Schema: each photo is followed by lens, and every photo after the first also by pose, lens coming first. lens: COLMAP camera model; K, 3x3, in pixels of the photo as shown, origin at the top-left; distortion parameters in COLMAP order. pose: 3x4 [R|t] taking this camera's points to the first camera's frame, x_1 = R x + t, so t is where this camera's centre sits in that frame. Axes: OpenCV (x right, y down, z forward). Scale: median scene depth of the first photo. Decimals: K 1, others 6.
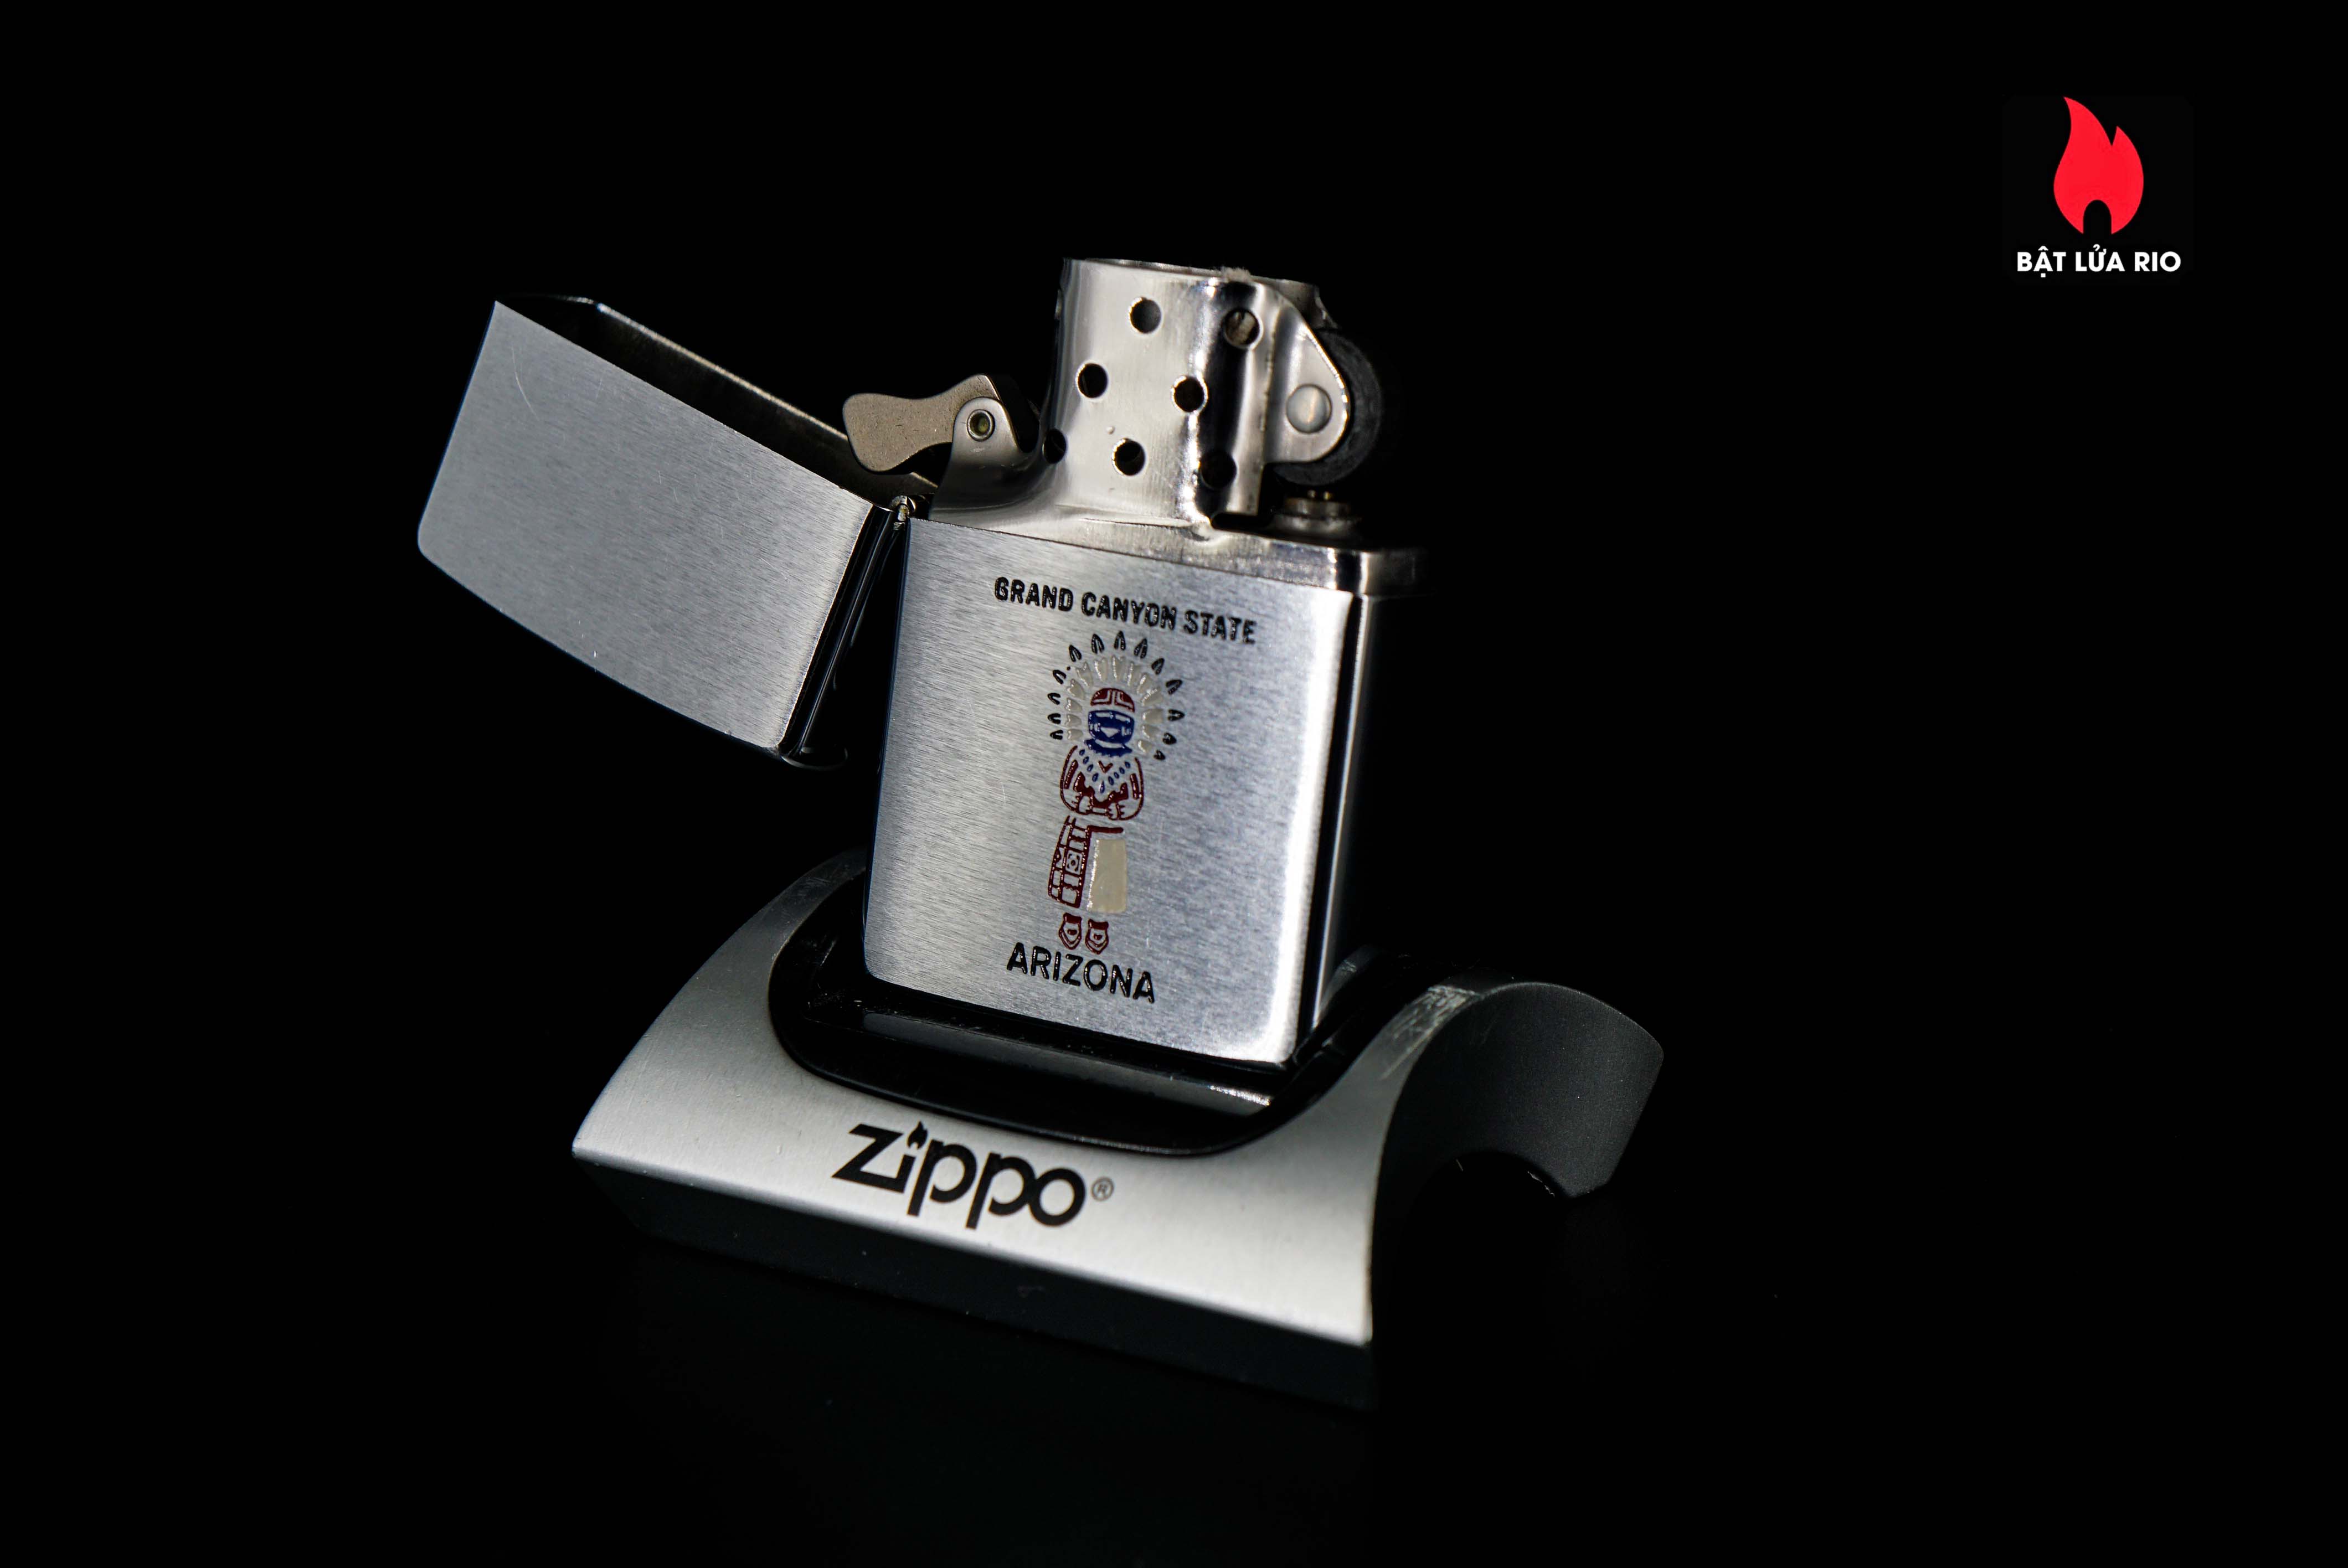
lens RADIAL K [[5645.4, 0, 1173.6], [0, 5645.4, 708.5], [0, 0, 1]] dist [0.279217, -0.069896]
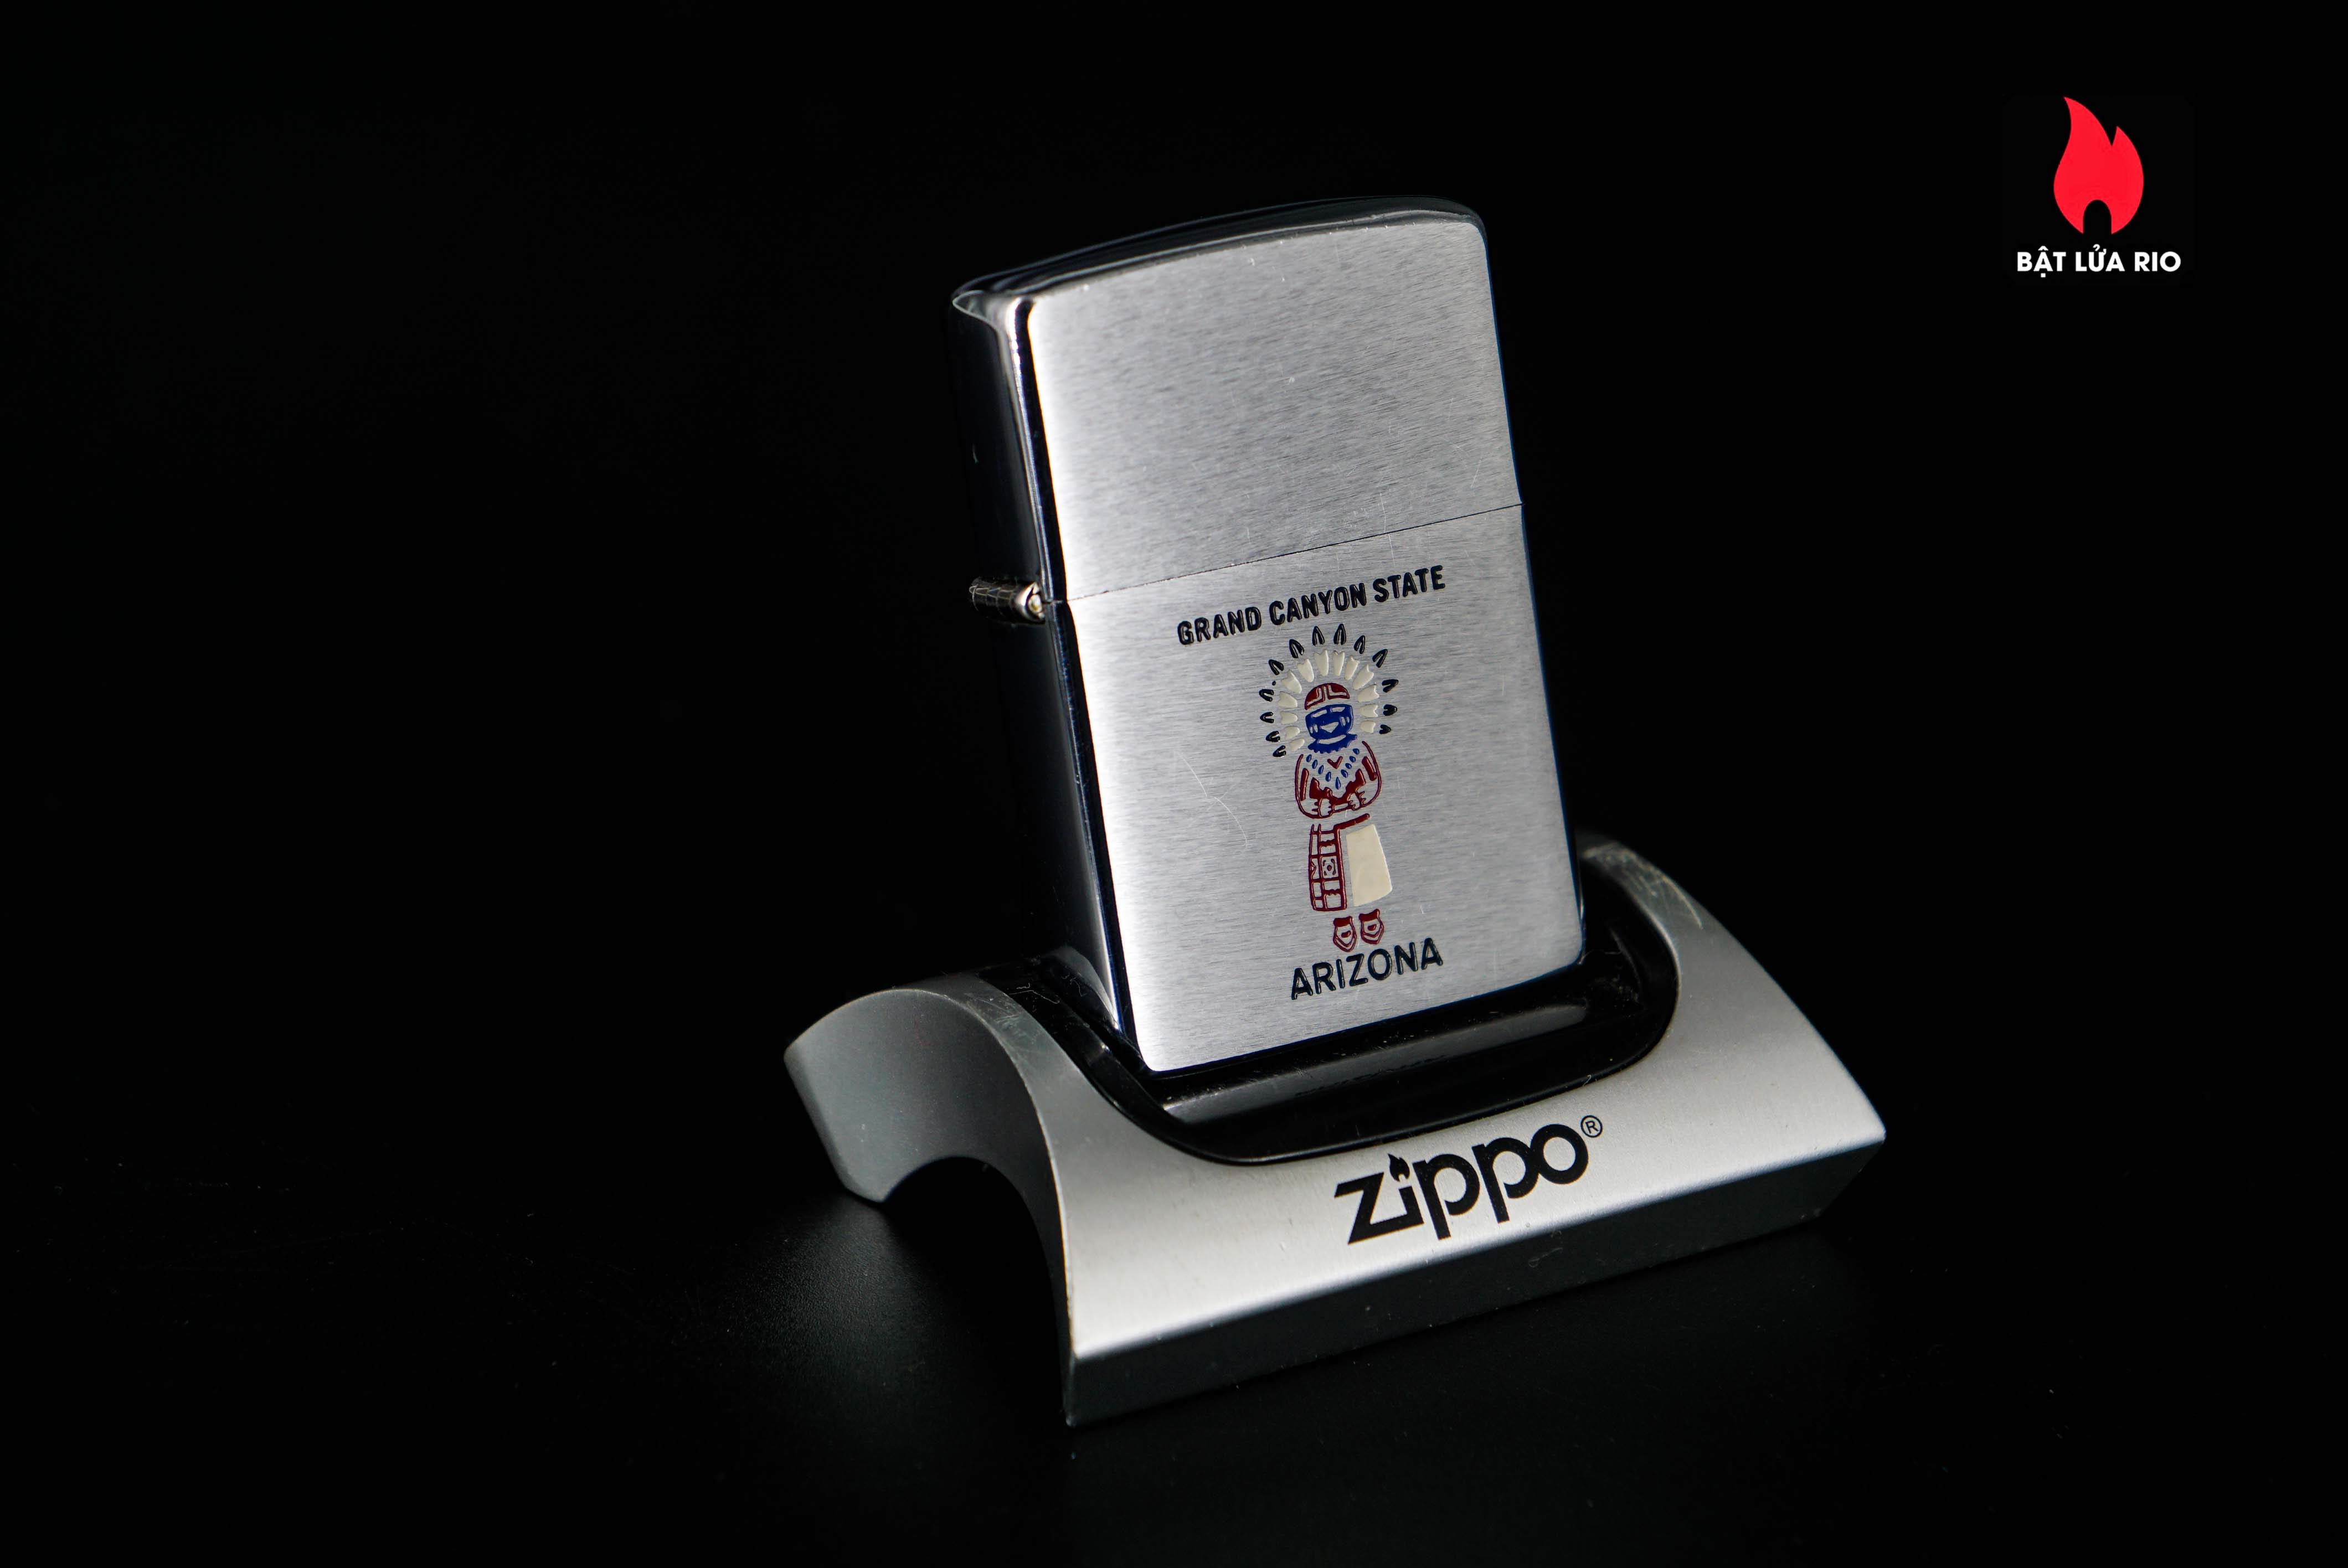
lens RADIAL K [[5645.4, 0, 1173.6], [0, 5645.4, 708.5], [0, 0, 1]] dist [0.279217, -0.069896]
pose [[0.546550, -0.317377, 0.774955, -0.793058], [0.316556, 0.935037, 0.159681, -0.165885], [-0.775290, 0.158043, 0.611512, 0.414712]]
